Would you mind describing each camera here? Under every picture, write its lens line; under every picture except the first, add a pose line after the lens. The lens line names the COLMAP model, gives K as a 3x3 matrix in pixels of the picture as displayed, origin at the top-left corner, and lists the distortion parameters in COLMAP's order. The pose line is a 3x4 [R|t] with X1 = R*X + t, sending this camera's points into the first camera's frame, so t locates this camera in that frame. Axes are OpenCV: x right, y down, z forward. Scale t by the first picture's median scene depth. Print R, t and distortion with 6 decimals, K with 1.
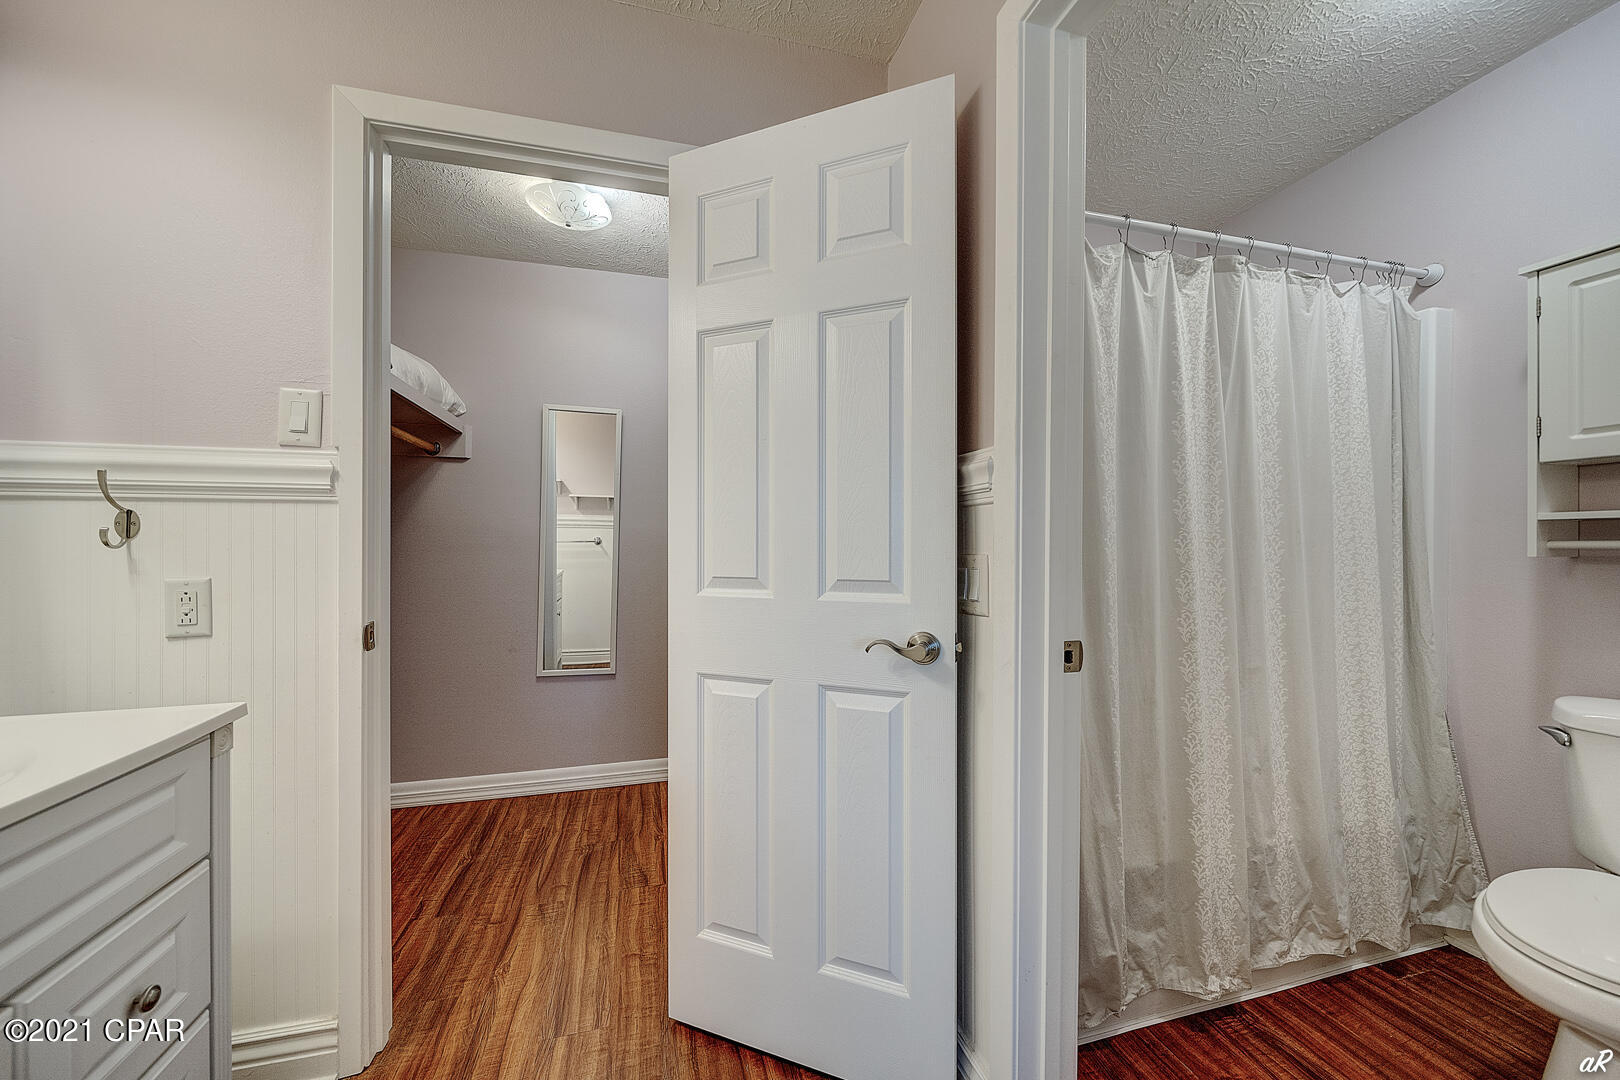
lens RADIAL K [[604.2, 0, 809.7], [0, 604.2, 545.8], [0, 0, 1]] dist [-0.009025, -0.000278]
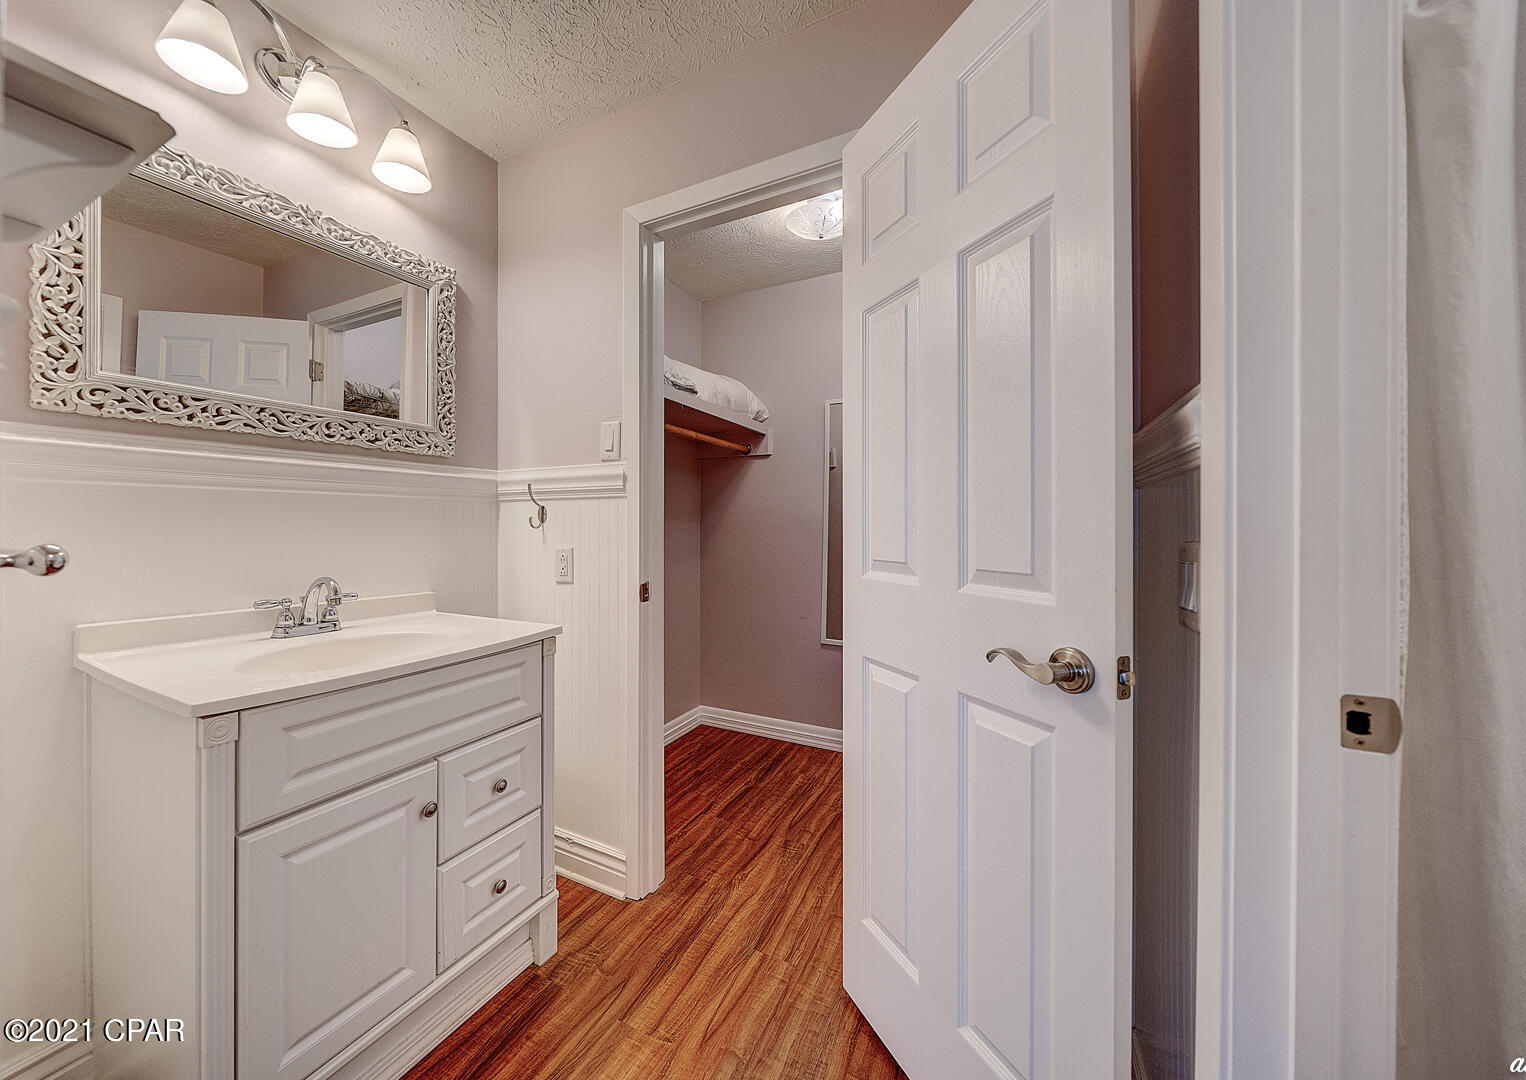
lens RADIAL K [[615.4, 0, 761.9], [0, 615.4, 526.8], [0, 0, 1]] dist [-0.001496, -0.010460]
pose [[0.690771, 0.003024, -0.723068, 0.440022], [-0.002439, 0.999995, 0.001852, -0.003877], [0.723070, 0.000484, 0.690775, 0.183464]]
